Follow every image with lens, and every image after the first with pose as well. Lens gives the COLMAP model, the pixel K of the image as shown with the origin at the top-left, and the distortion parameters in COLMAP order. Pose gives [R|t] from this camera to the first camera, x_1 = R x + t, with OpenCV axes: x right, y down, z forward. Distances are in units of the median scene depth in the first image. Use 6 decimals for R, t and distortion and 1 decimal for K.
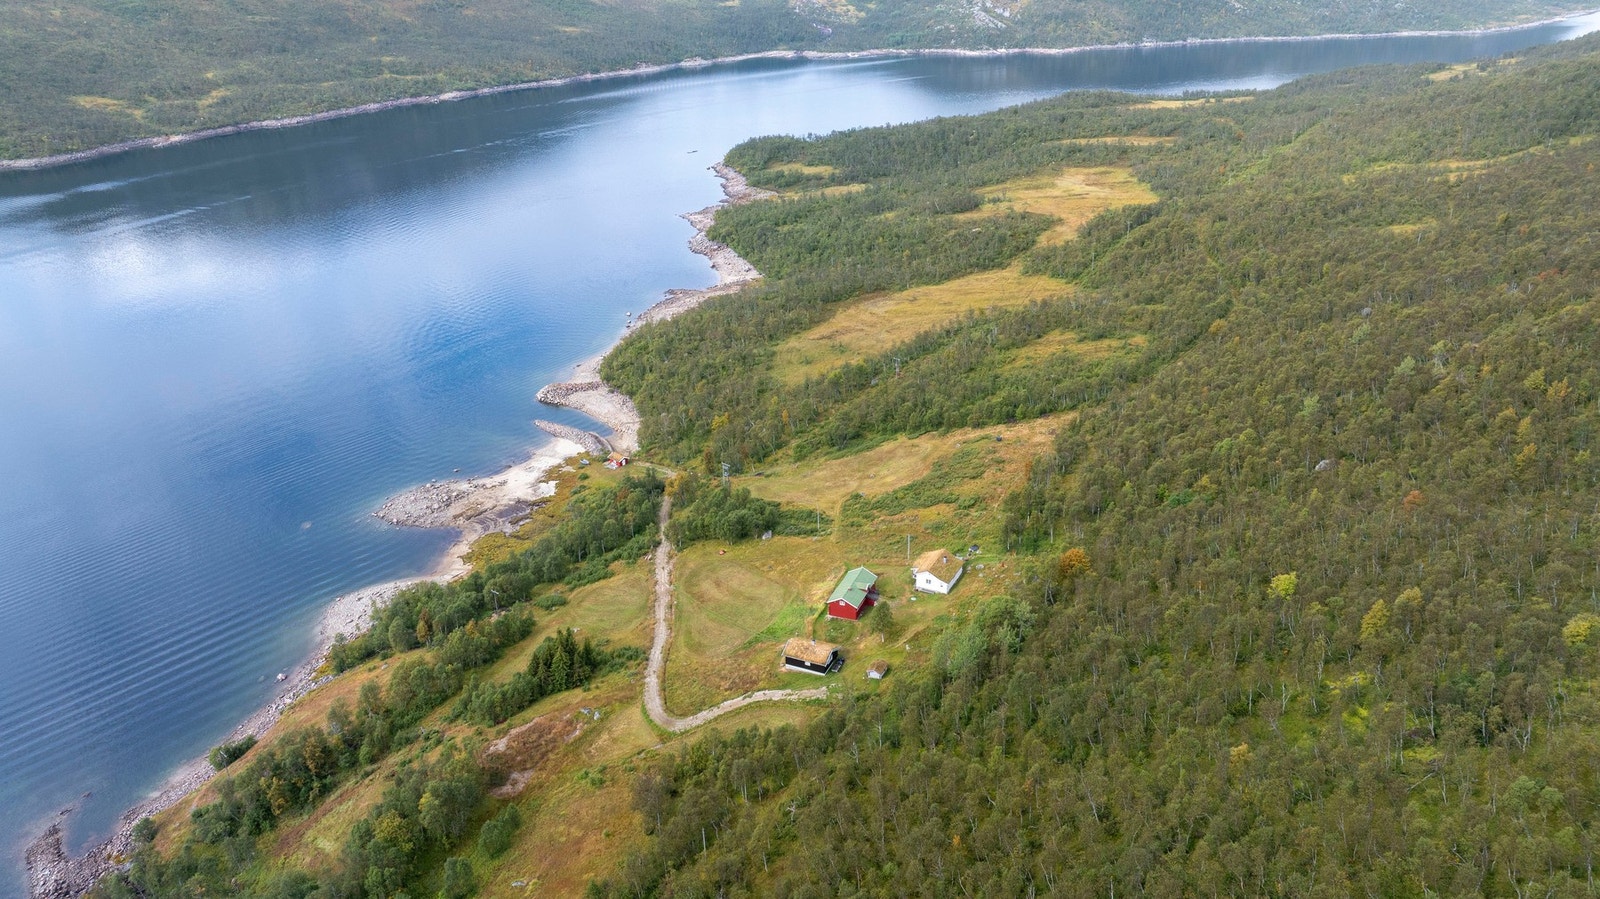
lens RADIAL K [[1116.6, 0, 800.4], [0, 1116.6, 449.4], [0, 0, 1]] dist [-0.042521, 0.027250]
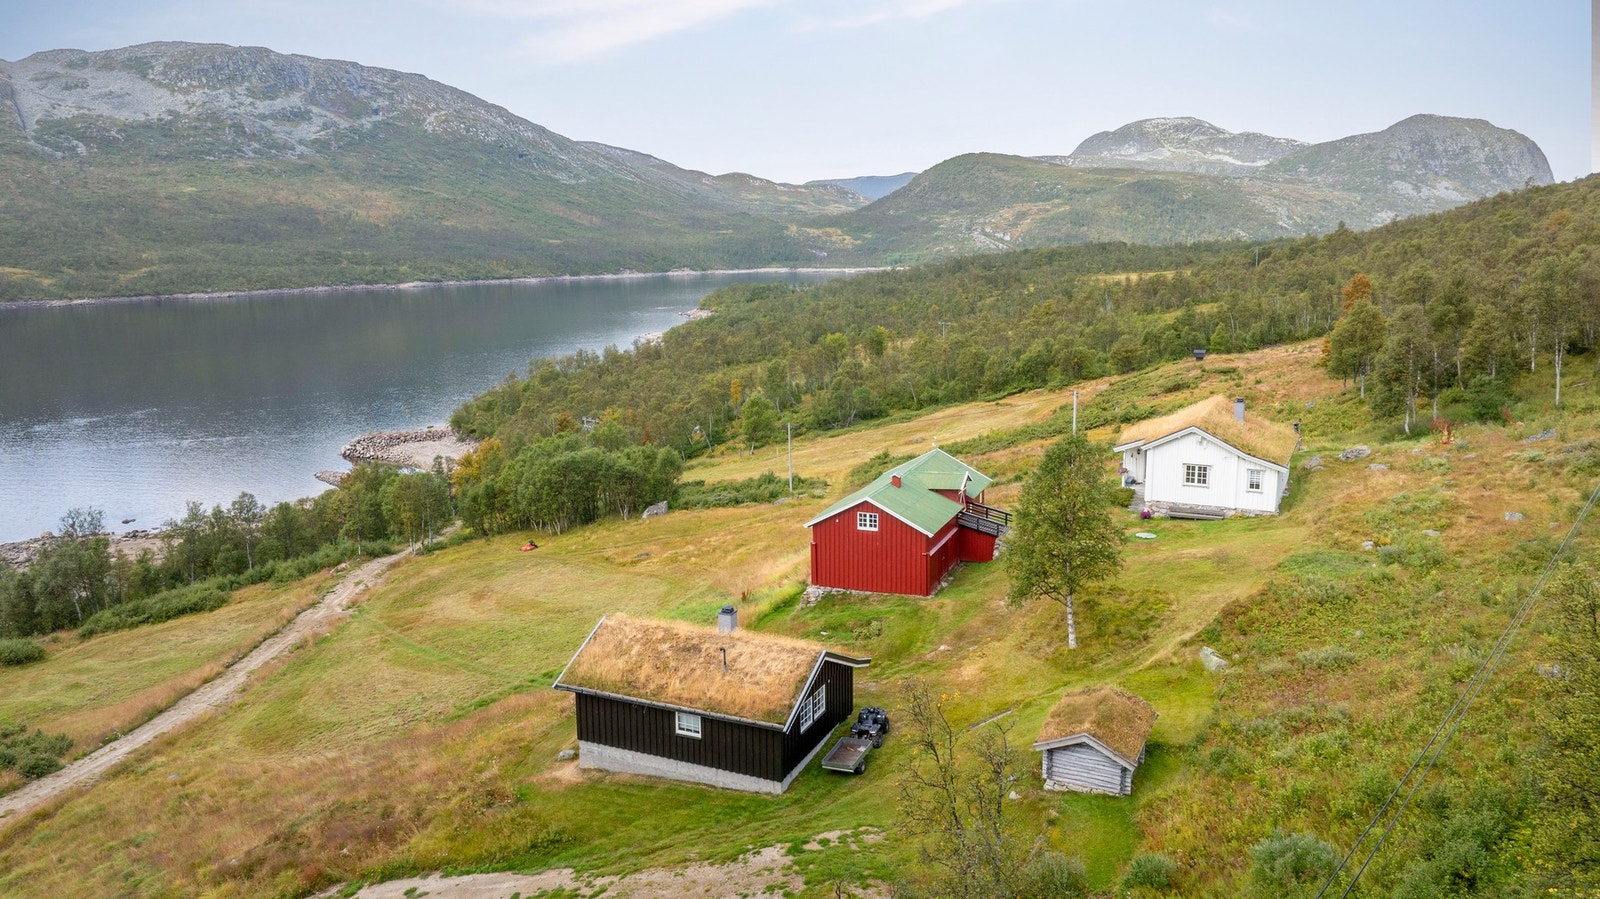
lens RADIAL K [[1116.6, 0, 803.7], [0, 1116.6, 450.9], [0, 0, 1]] dist [-0.042521, 0.027250]
pose [[0.999963, 0.005178, 0.006927, 0.002578], [-0.003367, 0.970861, -0.239620, 0.030372], [-0.007966, 0.239588, 0.970842, 0.132058]]
